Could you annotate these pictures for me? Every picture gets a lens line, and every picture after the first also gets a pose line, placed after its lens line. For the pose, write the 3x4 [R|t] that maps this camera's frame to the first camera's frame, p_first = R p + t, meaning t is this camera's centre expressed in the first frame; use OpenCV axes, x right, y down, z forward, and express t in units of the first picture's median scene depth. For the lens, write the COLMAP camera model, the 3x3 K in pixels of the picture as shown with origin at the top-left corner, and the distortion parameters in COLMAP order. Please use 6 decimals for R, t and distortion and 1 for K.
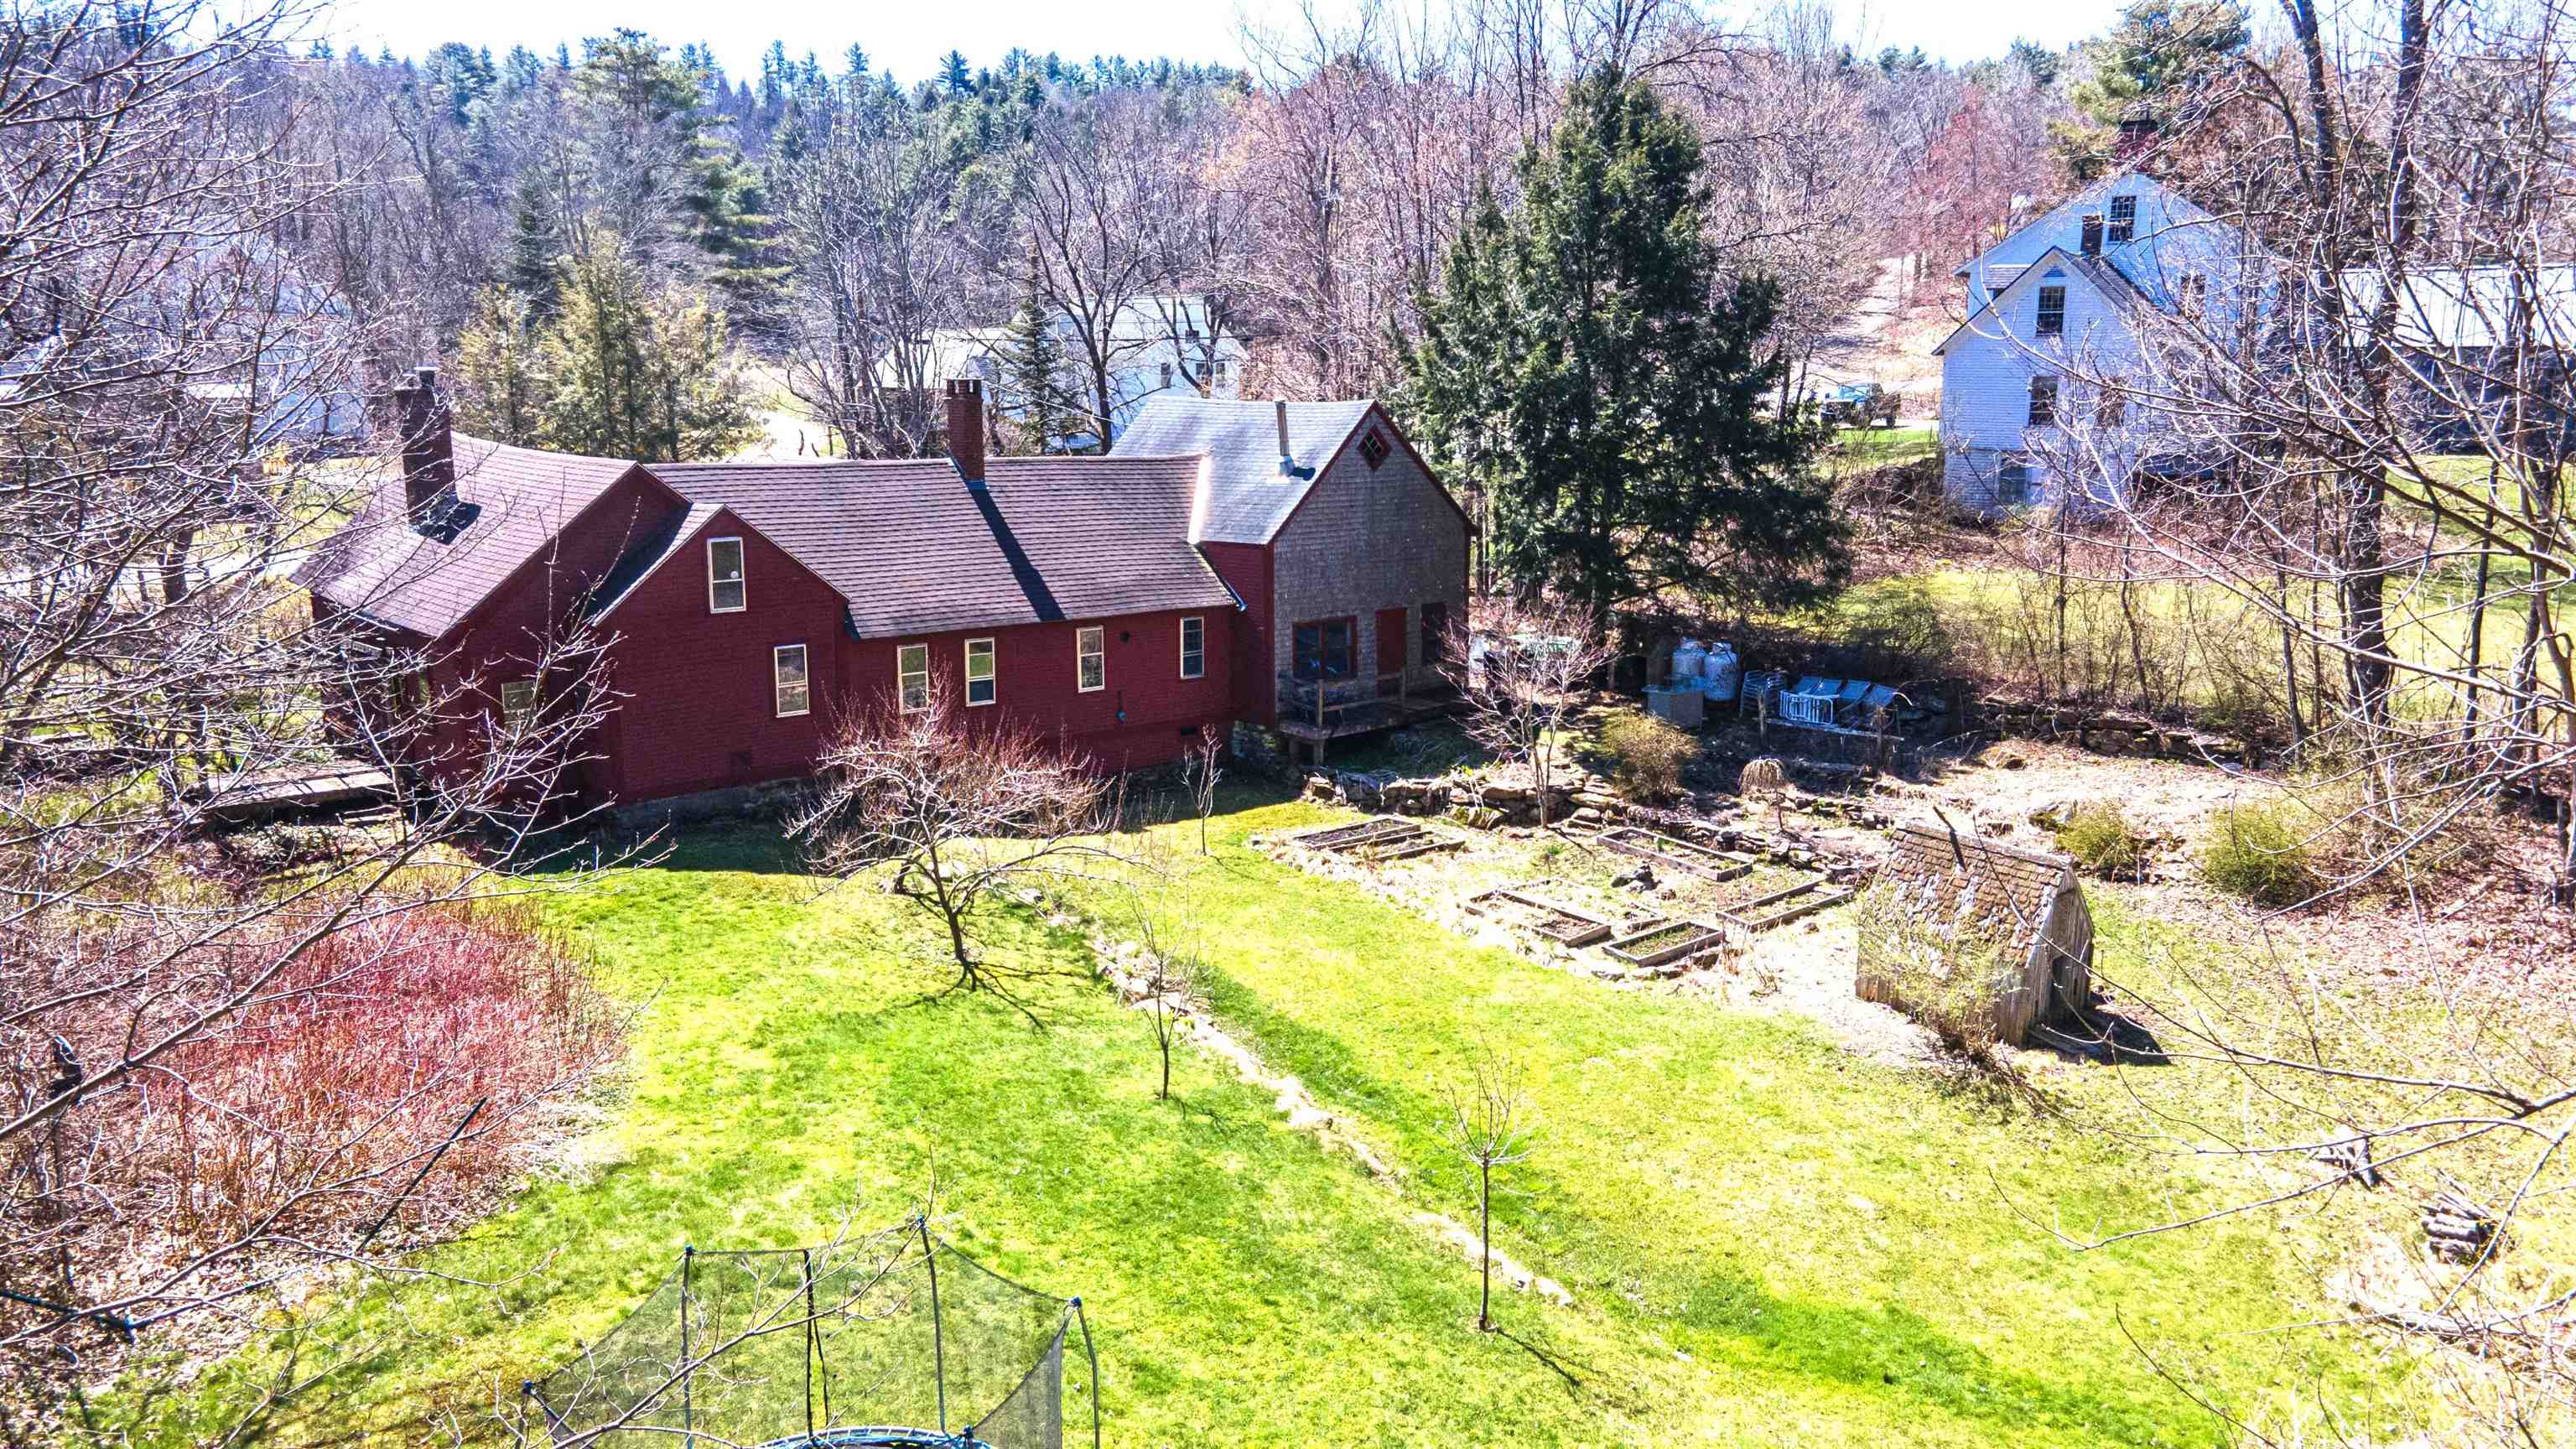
lens RADIAL K [[1818.2, 0, 1292.9], [0, 1818.2, 743.6], [0, 0, 1]] dist [0.006450, -0.000496]
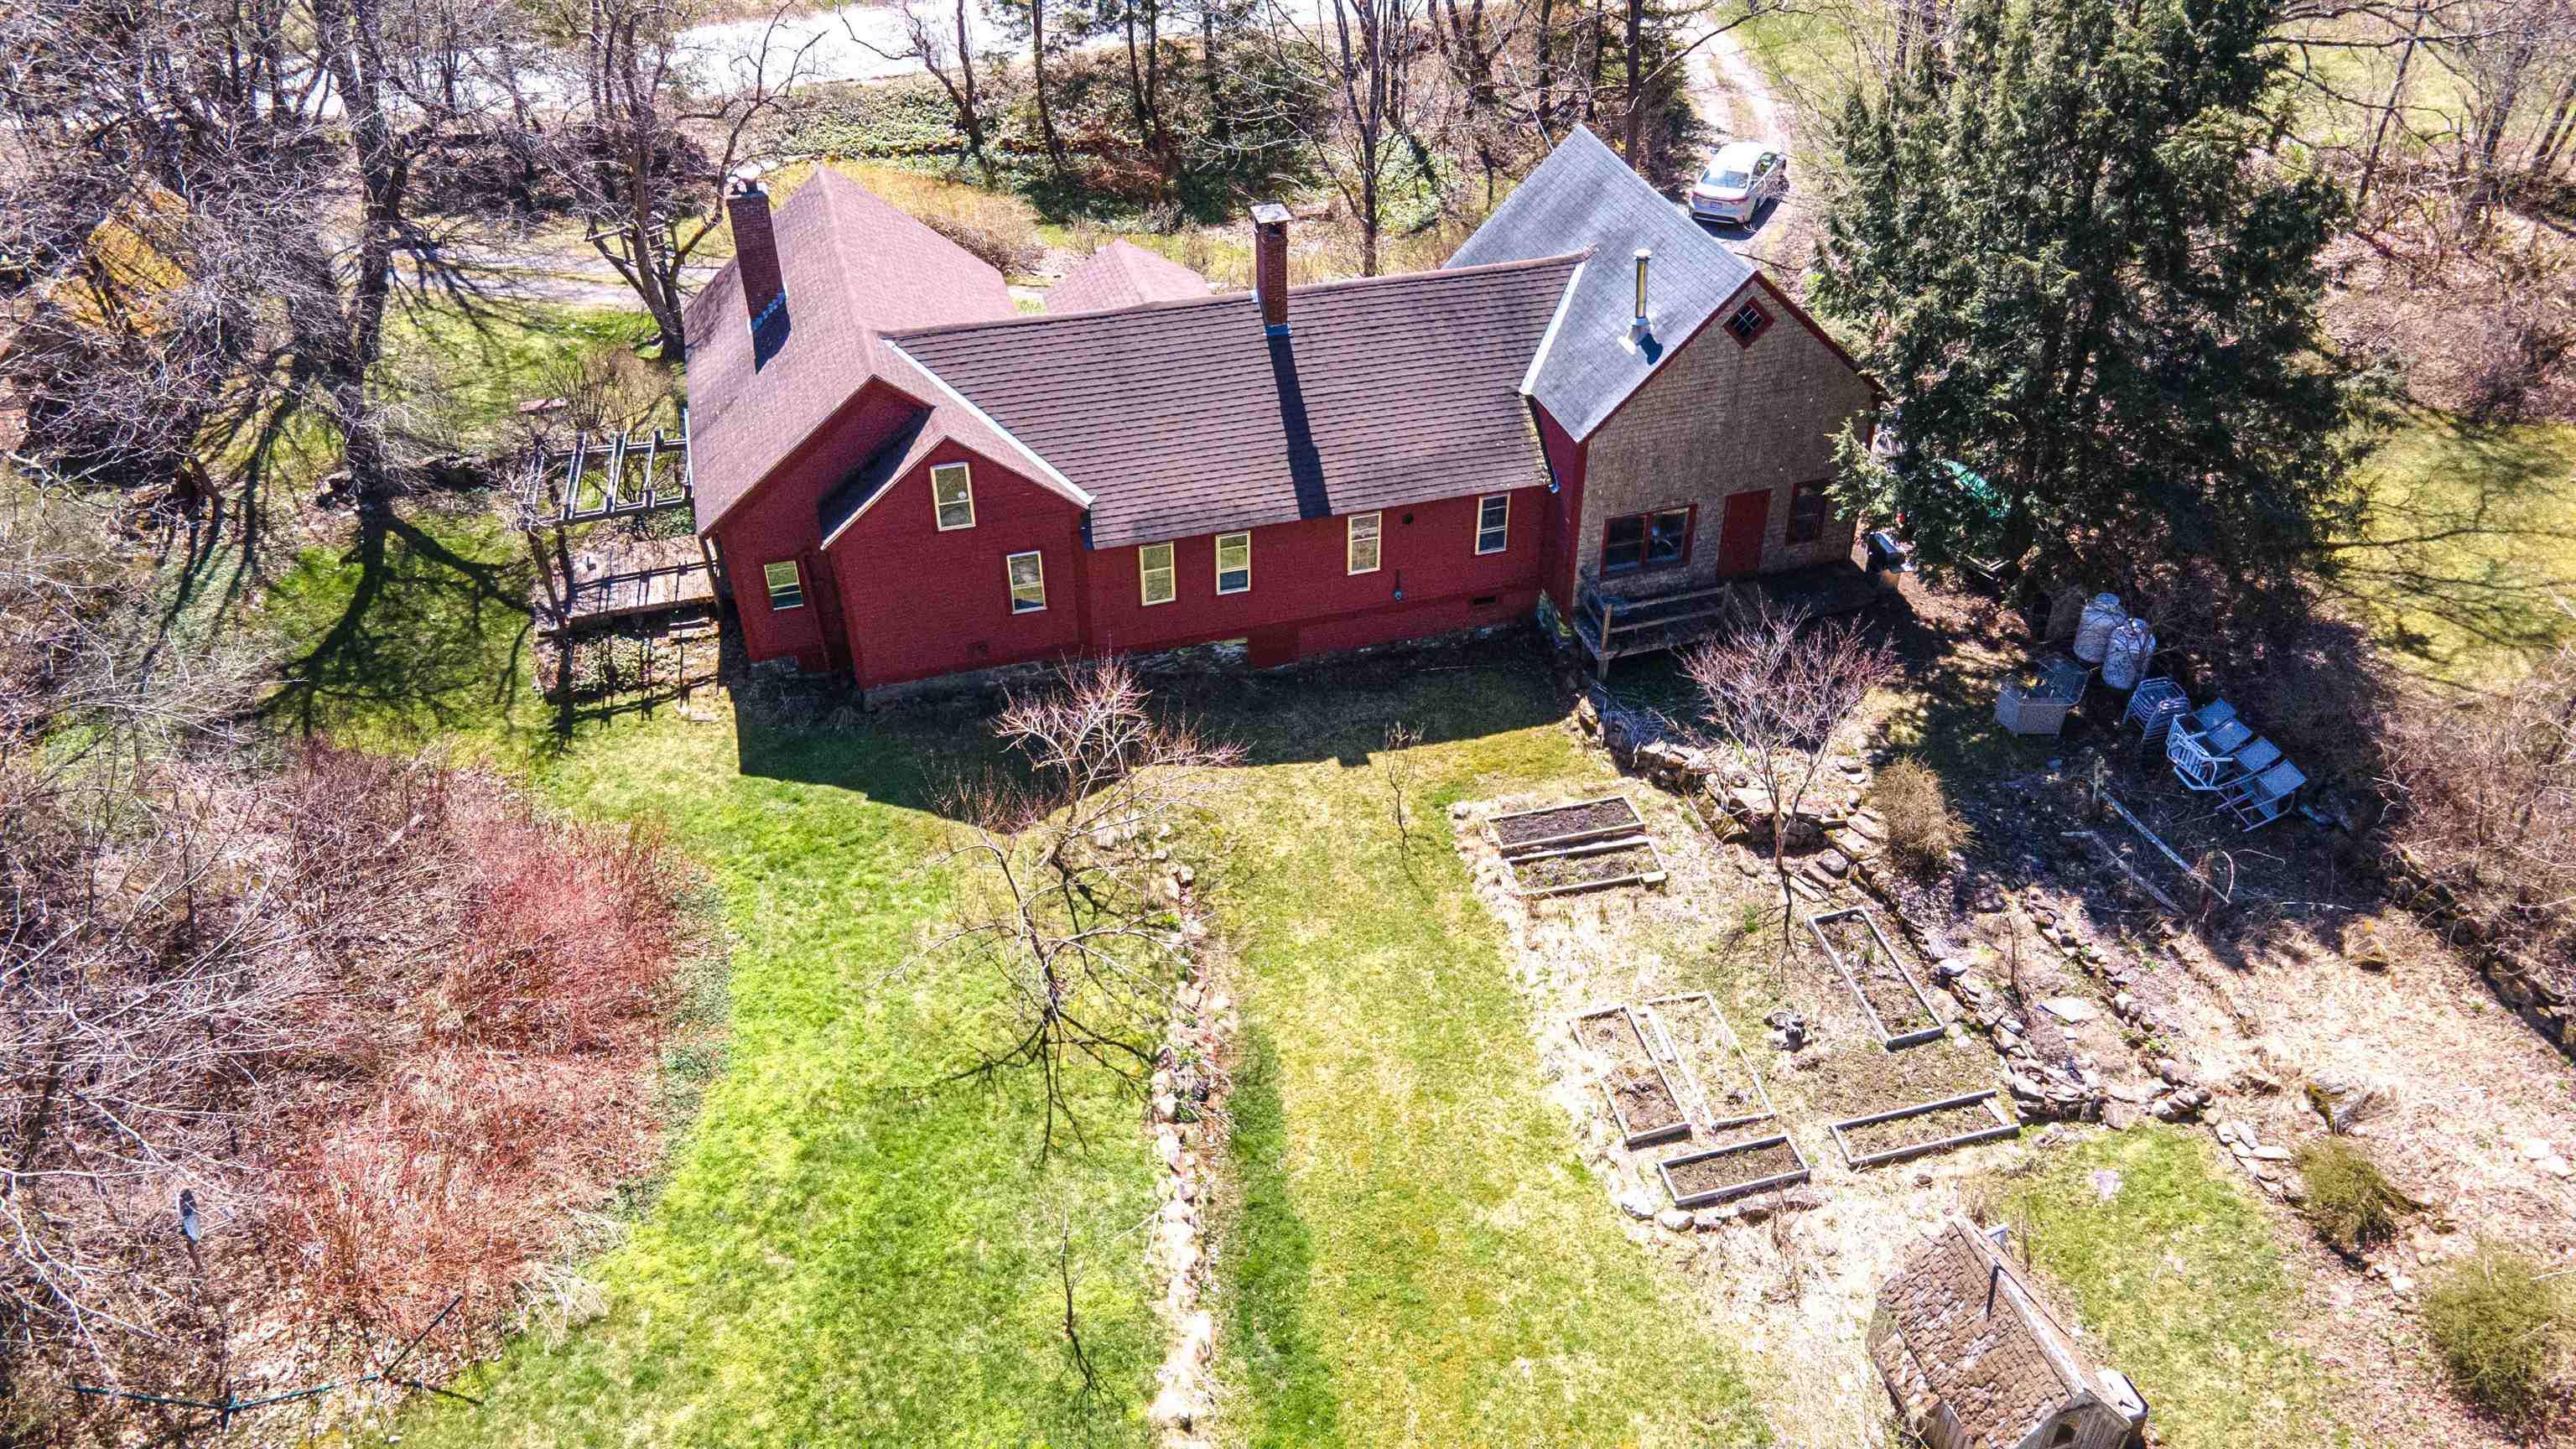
lens RADIAL K [[1818.2, 0, 1292.9], [0, 1818.2, 743.6], [0, 0, 1]] dist [0.006450, -0.000496]
pose [[0.905899, 0.252667, -0.339863, 0.211940], [-0.080915, 0.891003, 0.446728, -0.391694], [0.415692, -0.377190, 0.827604, 0.174139]]
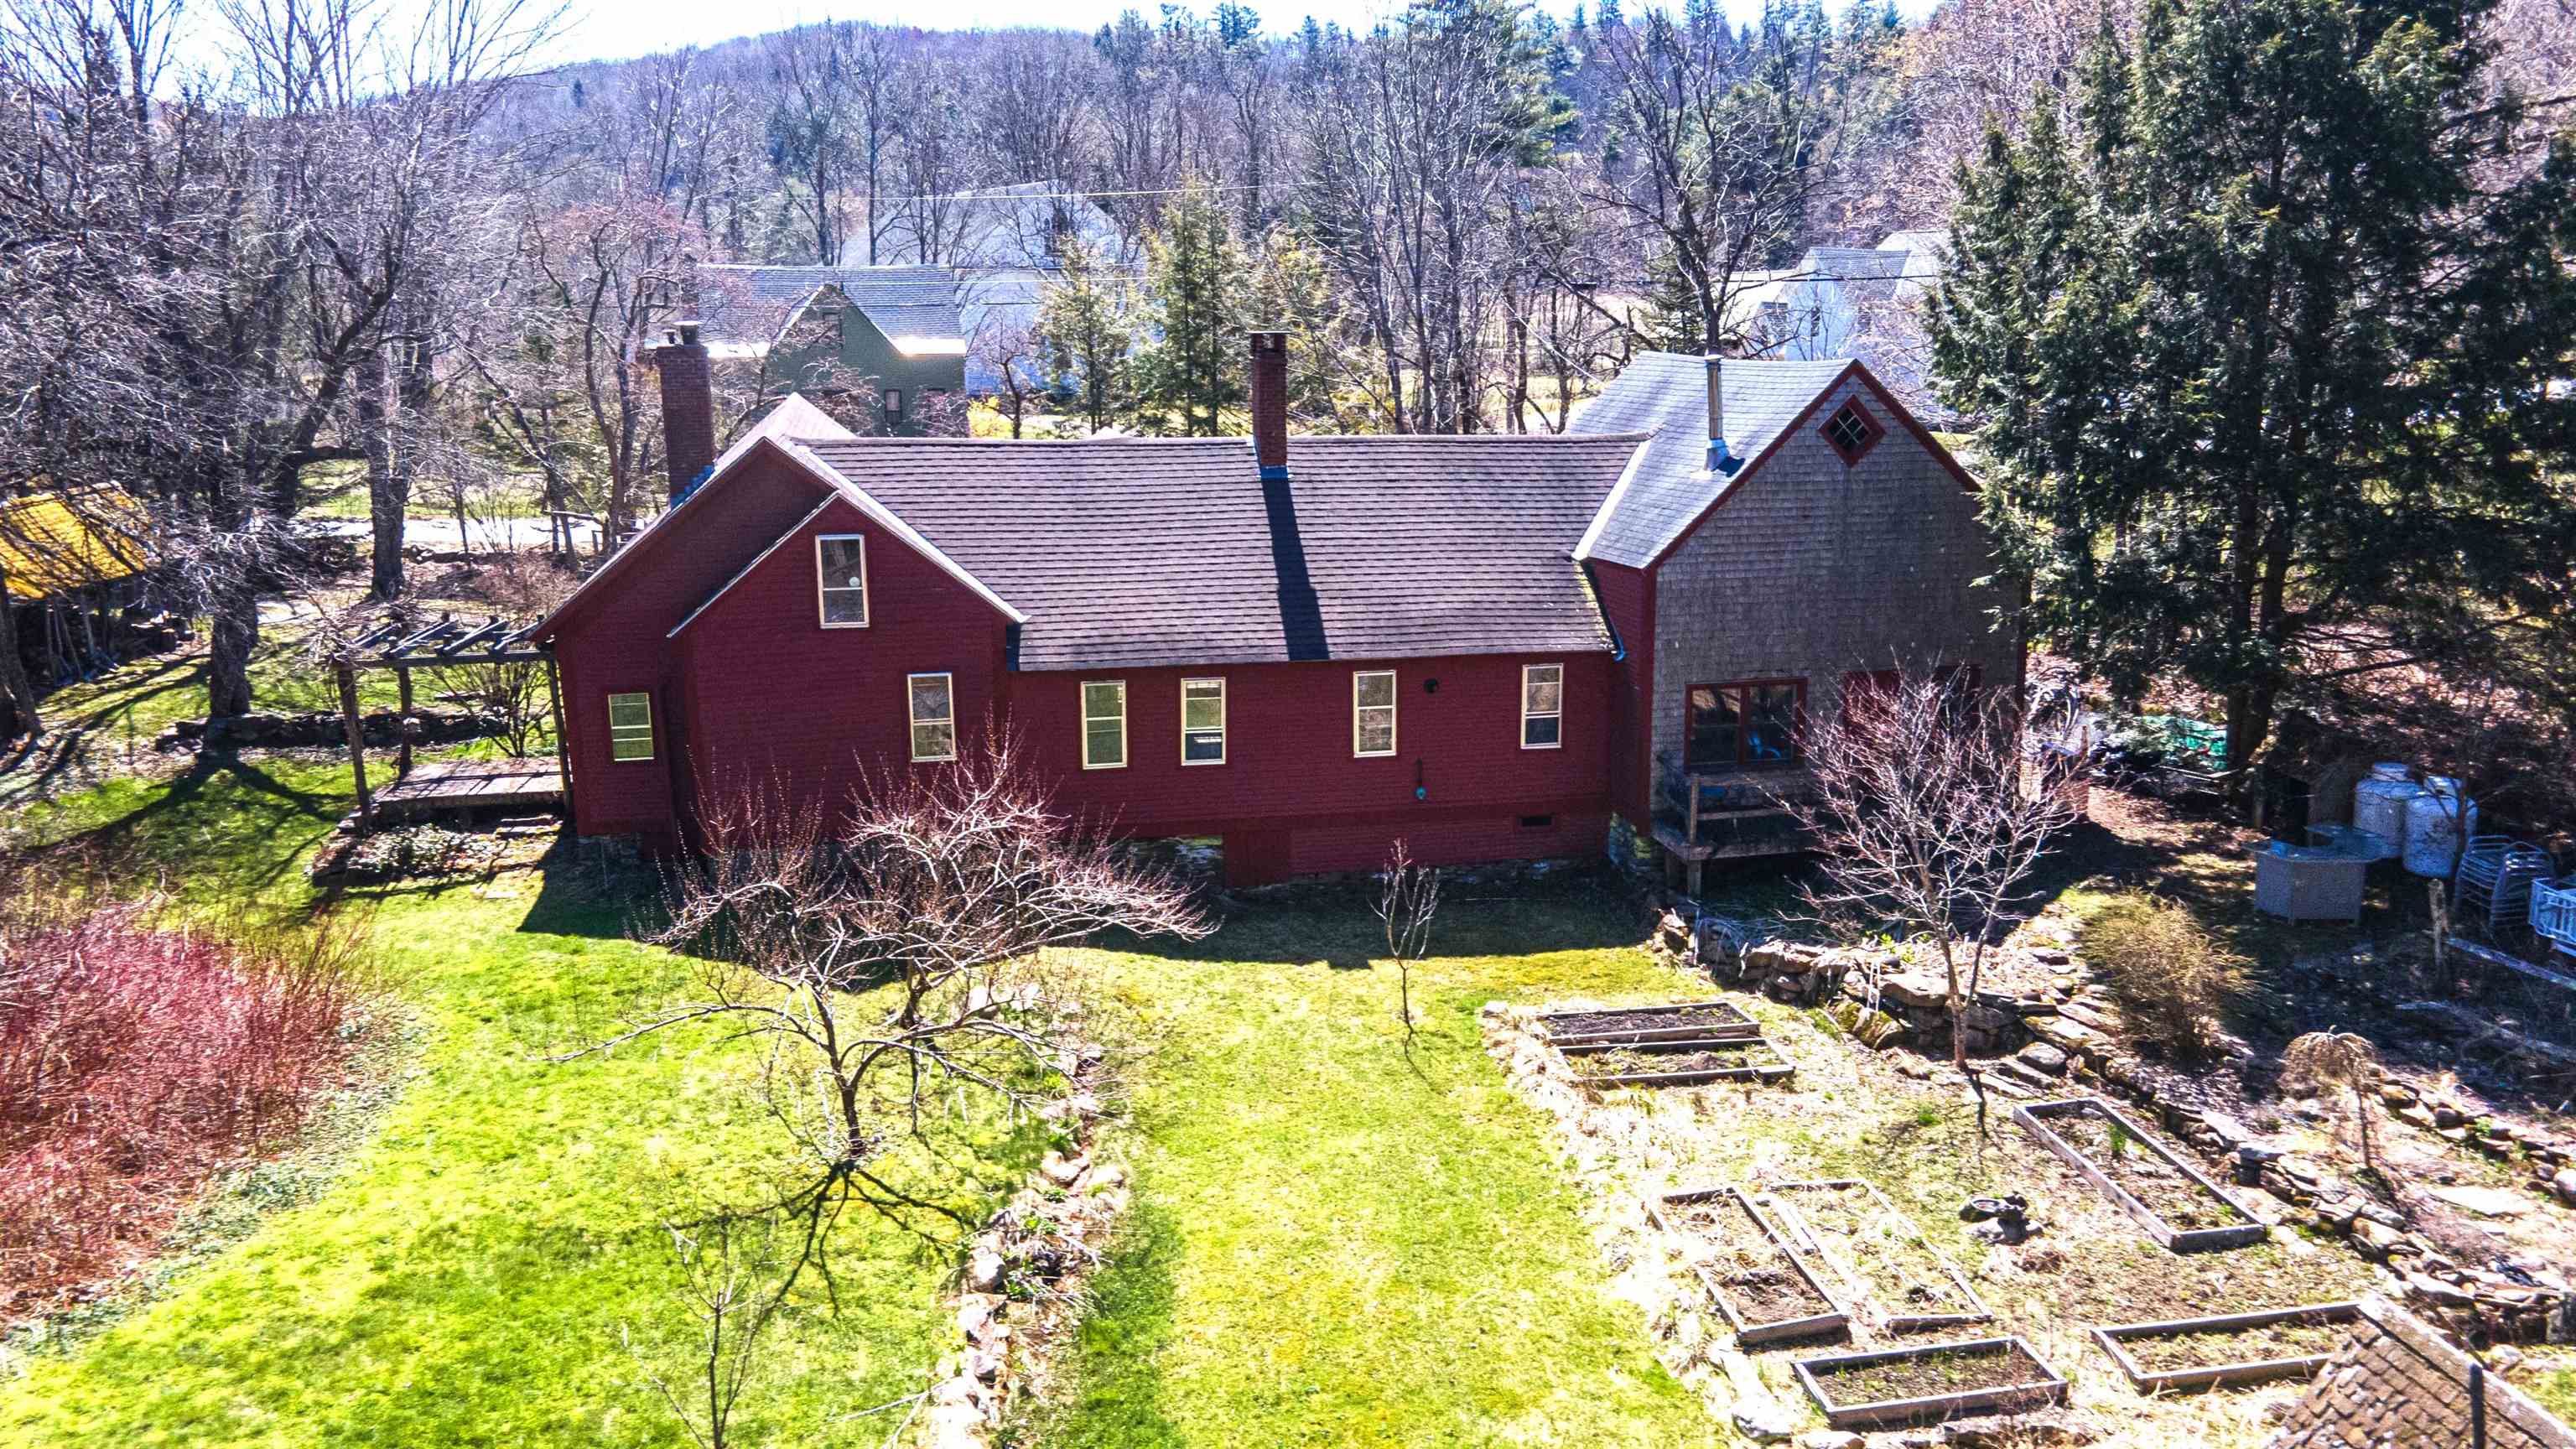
lens RADIAL K [[1861.1, 0, 1288.0], [0, 1861.1, 724.5], [0, 0, 1]] dist [-0.019811, 0.079300]
pose [[0.871170, 0.096750, -0.481356, 0.230971], [-0.090483, 0.995237, 0.036278, -0.069788], [0.482573, 0.011950, 0.875774, 0.343160]]
